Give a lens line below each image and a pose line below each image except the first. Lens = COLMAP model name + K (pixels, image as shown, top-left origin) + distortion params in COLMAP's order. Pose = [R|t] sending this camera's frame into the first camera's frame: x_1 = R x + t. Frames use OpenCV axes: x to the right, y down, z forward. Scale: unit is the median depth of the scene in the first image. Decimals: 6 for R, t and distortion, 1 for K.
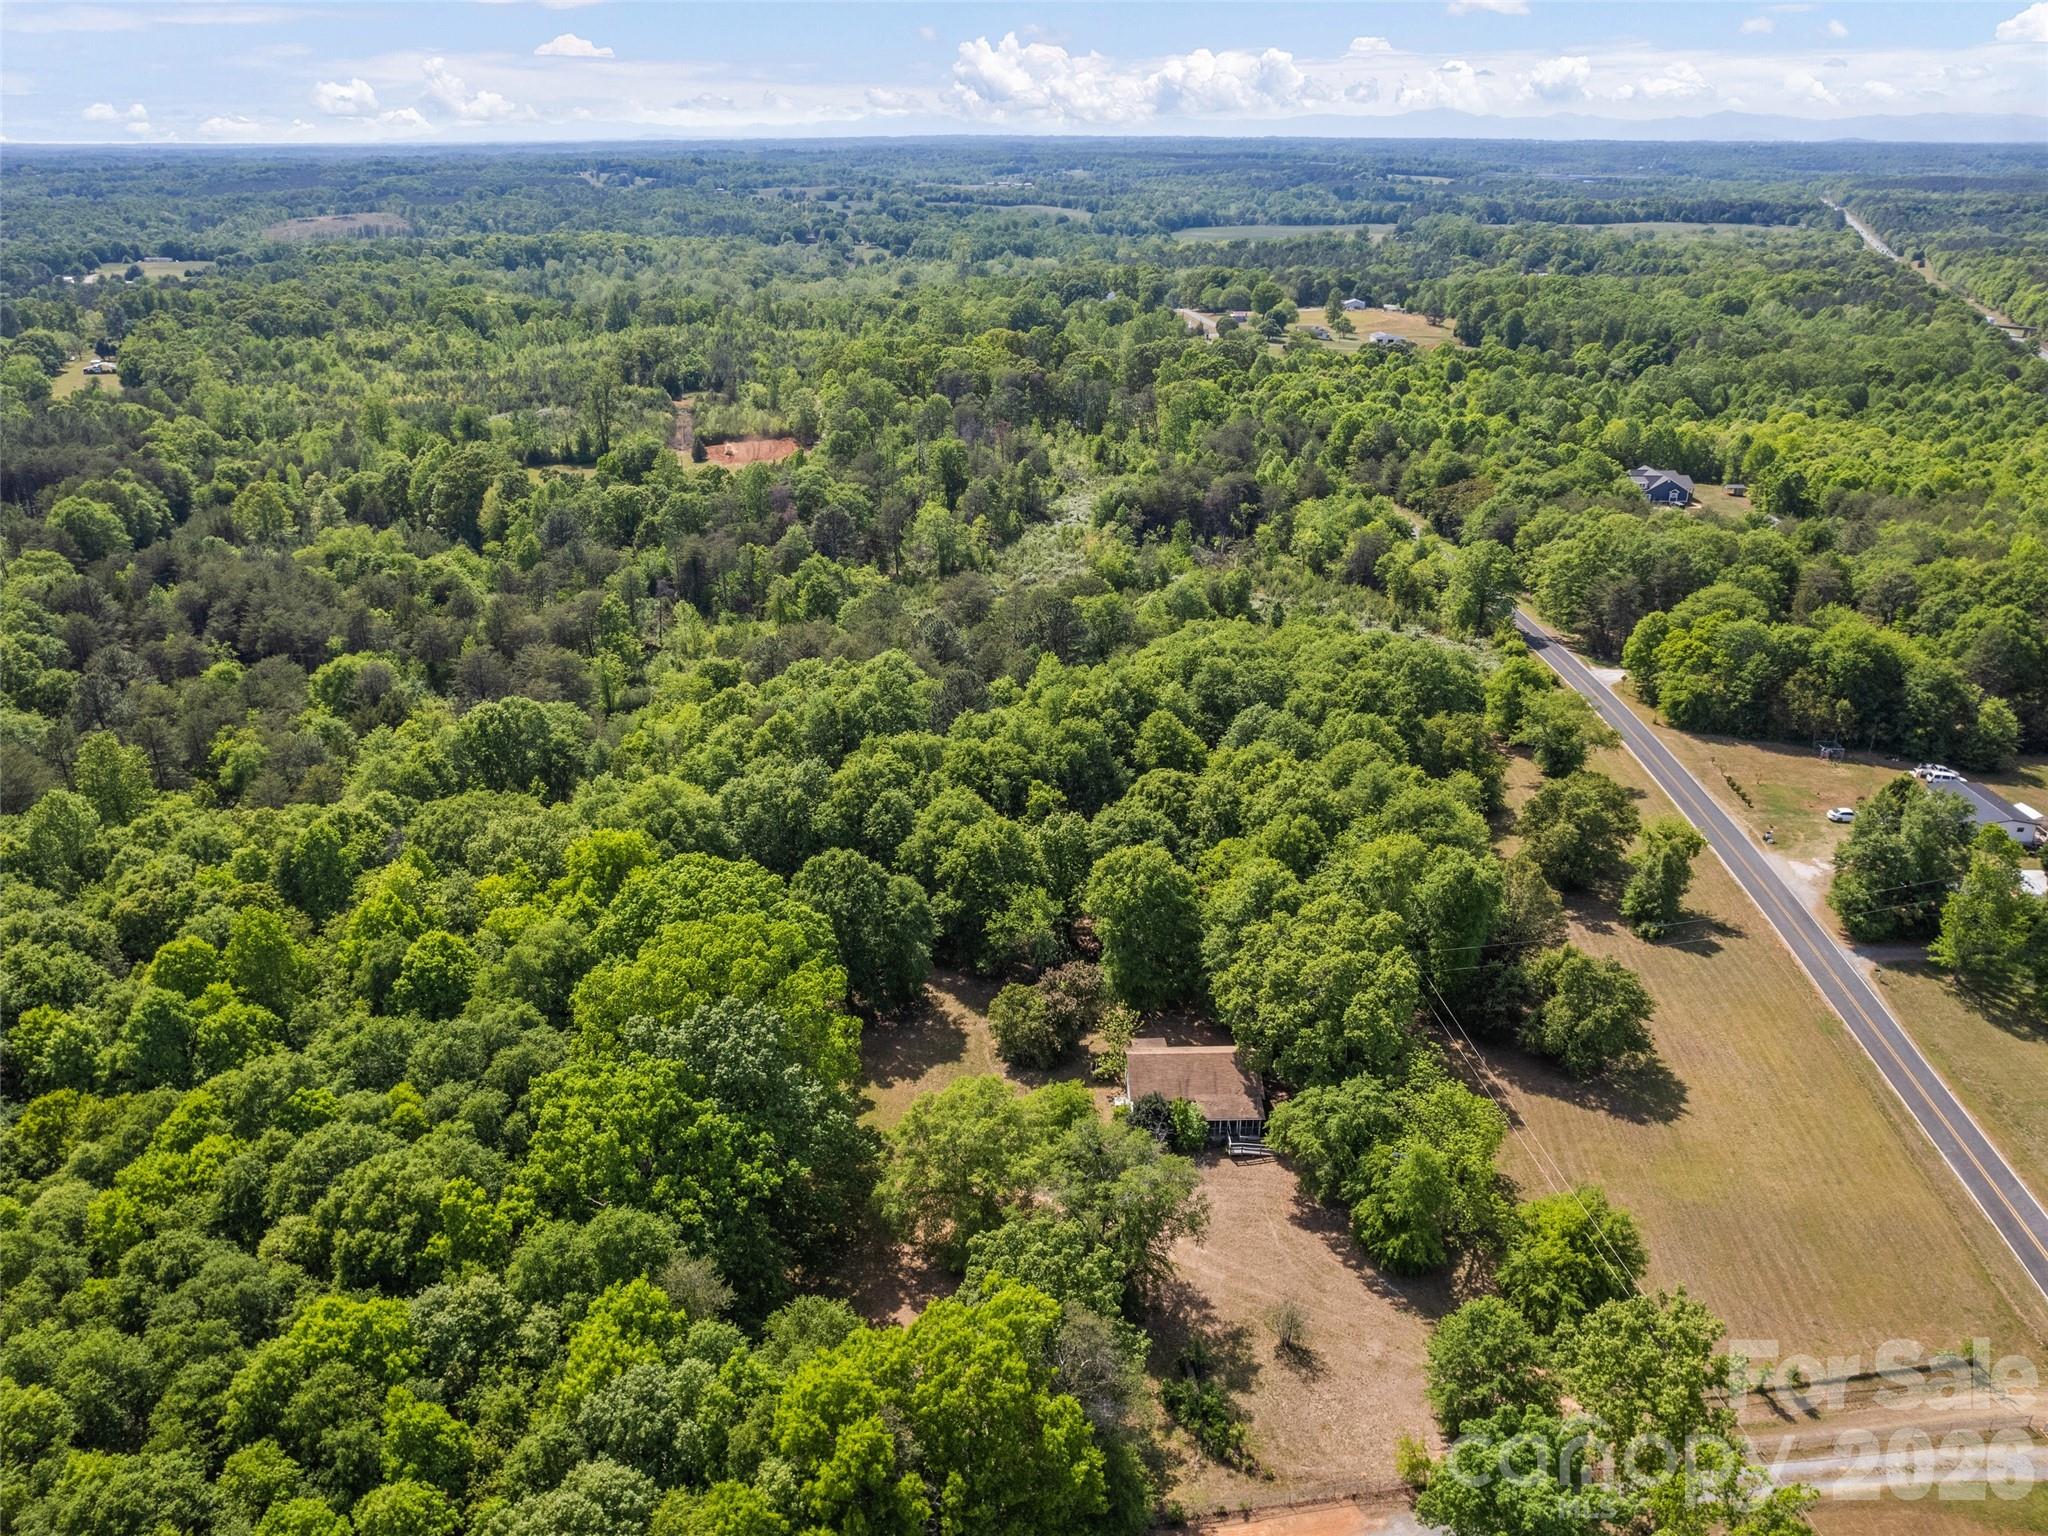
lens RADIAL K [[1502.9, 0, 1024.0], [0, 1502.9, 768.0], [0, 0, 1]] dist [-0.086734, 0.083728]
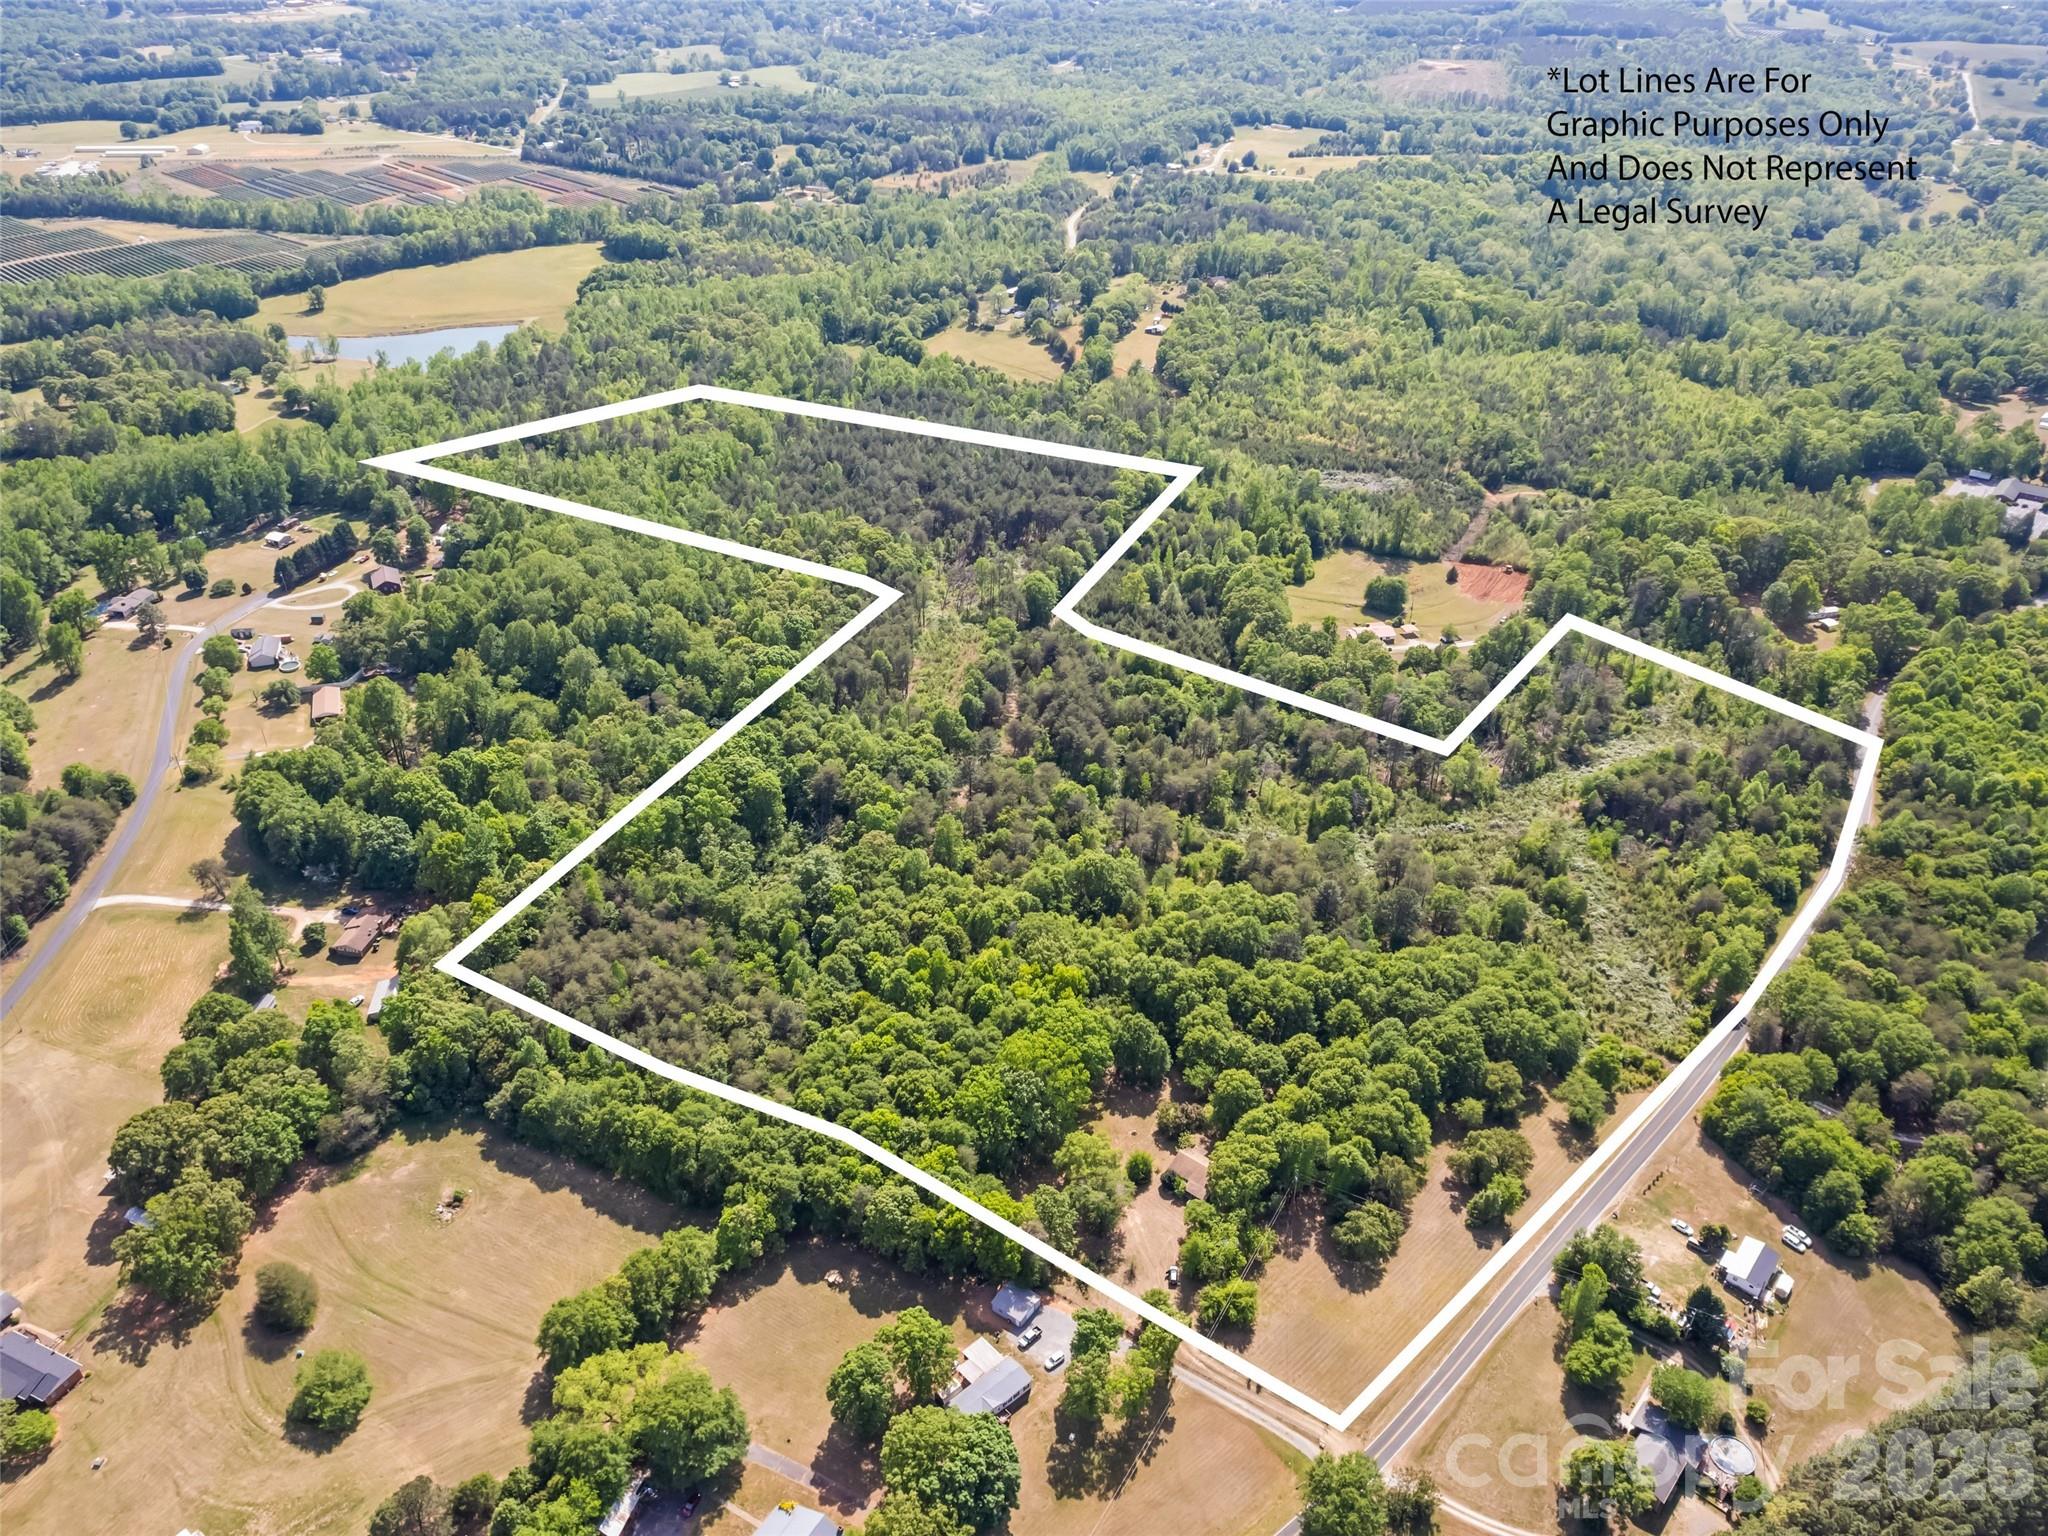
lens RADIAL K [[1502.9, 0, 1024.0], [0, 1502.9, 768.0], [0, 0, 1]] dist [-0.086734, 0.083728]
pose [[0.756966, 0.357531, -0.546968, 0.643642], [-0.268119, 0.933273, 0.238985, -0.598299], [0.595915, -0.034251, 0.802317, -0.730374]]
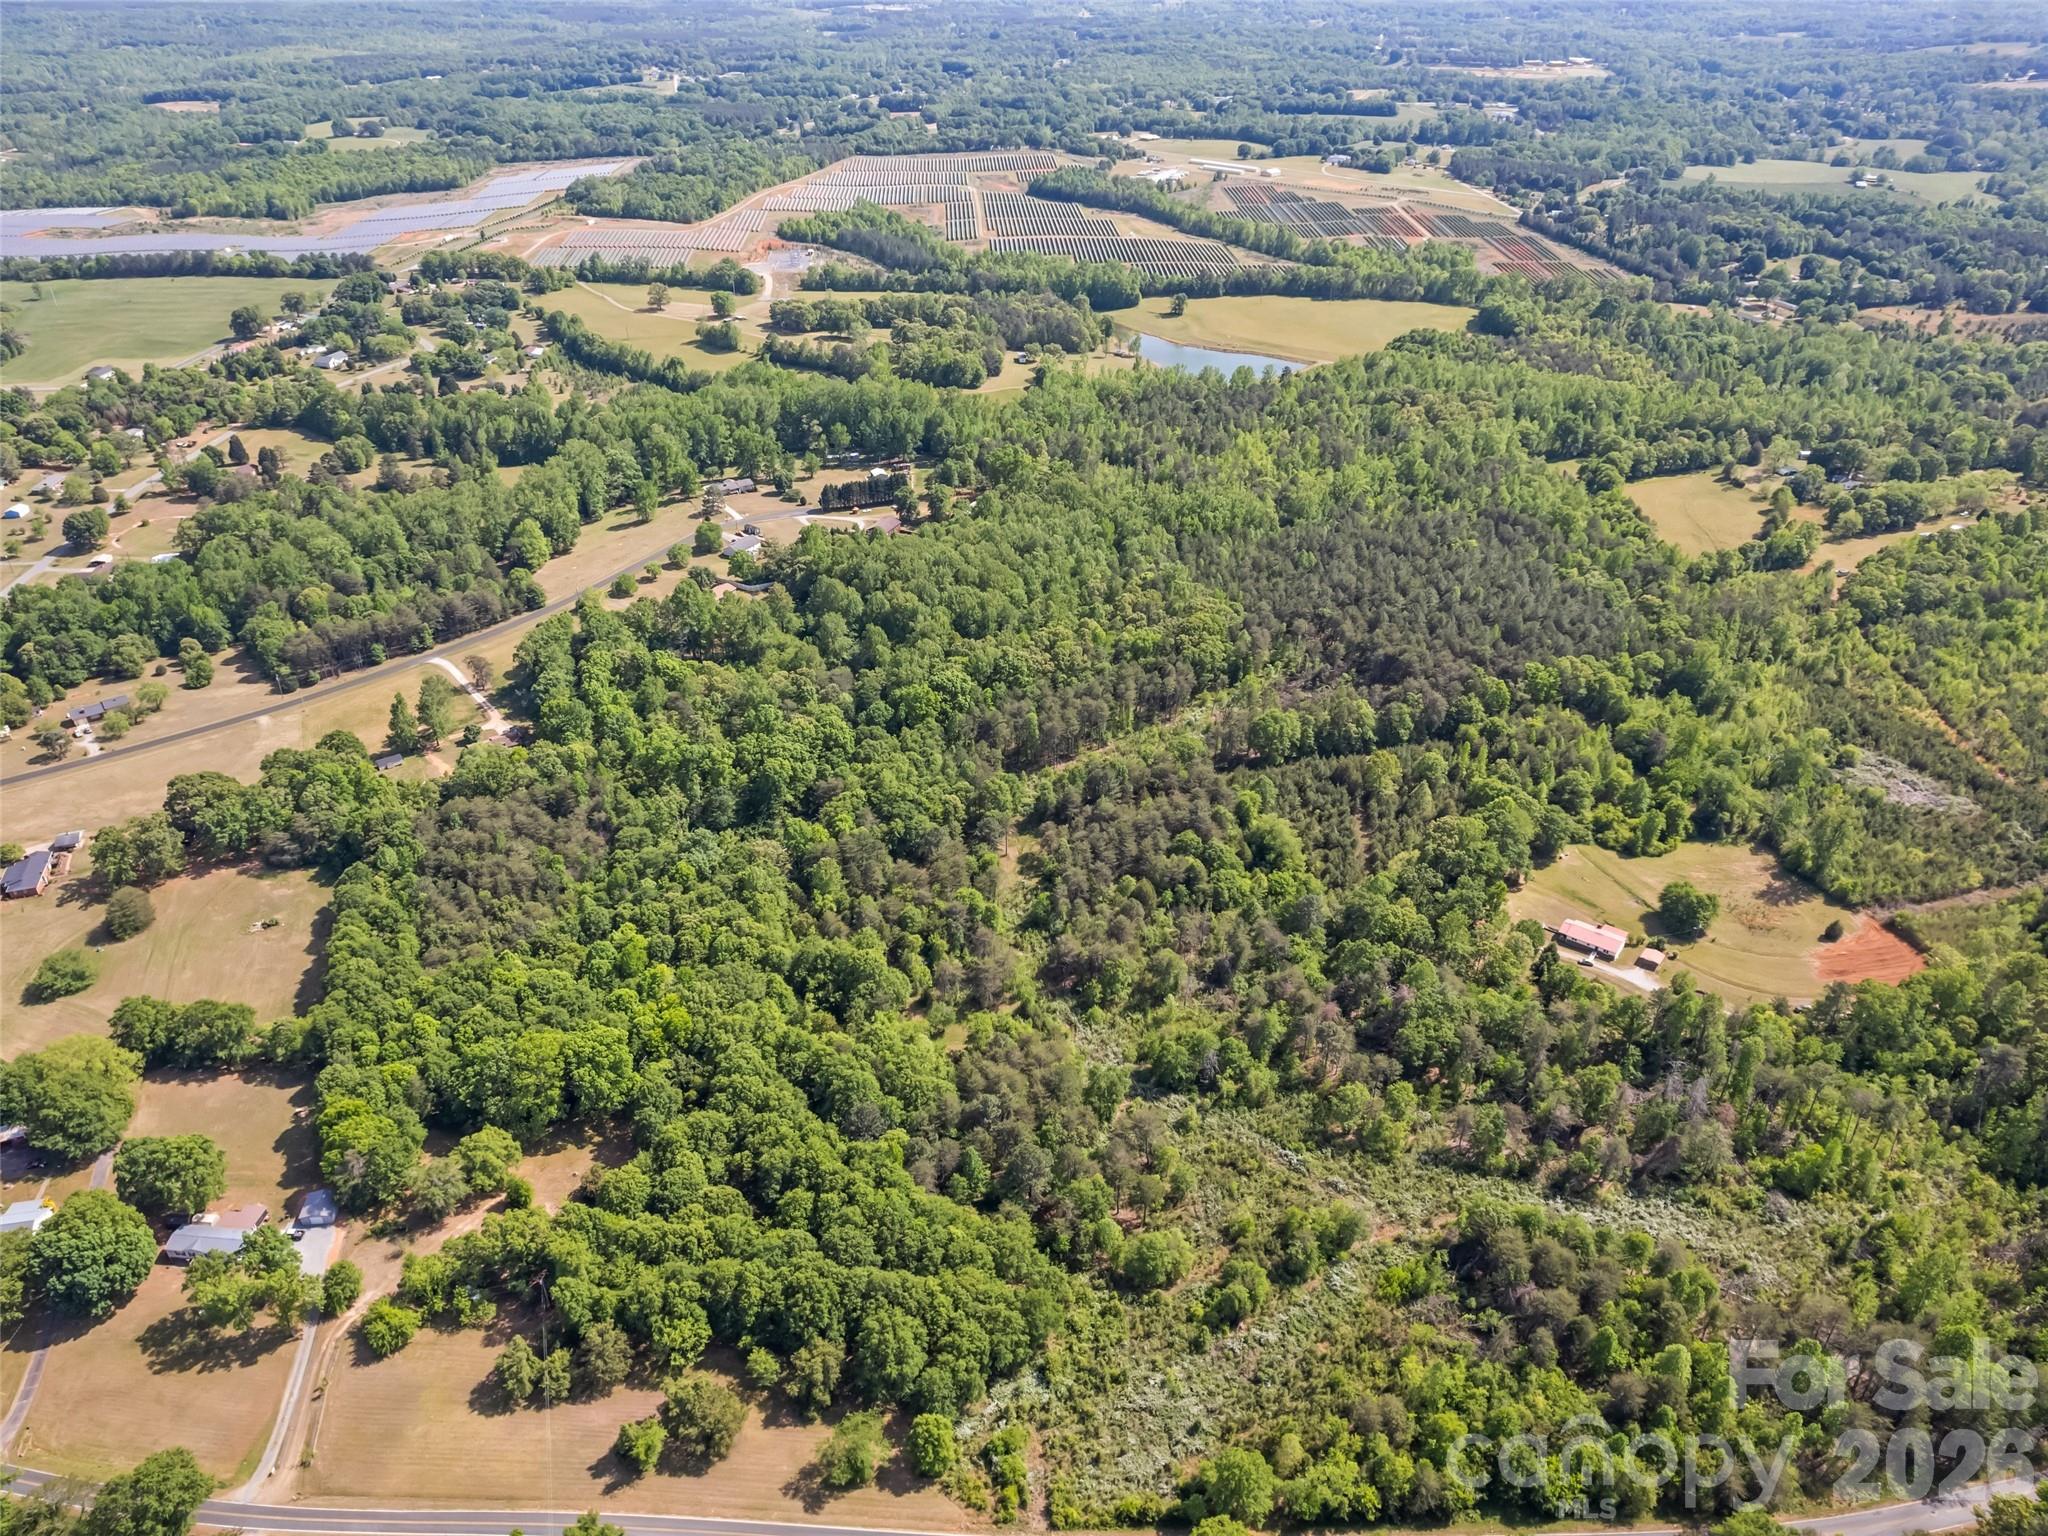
lens RADIAL K [[1502.9, 0, 1024.0], [0, 1502.9, 768.0], [0, 0, 1]] dist [-0.086734, 0.083728]
pose [[0.021638, 0.509317, -0.860307, 1.155398], [-0.395689, 0.794606, 0.460469, -1.151125], [0.918129, 0.330451, 0.218725, 0.579698]]
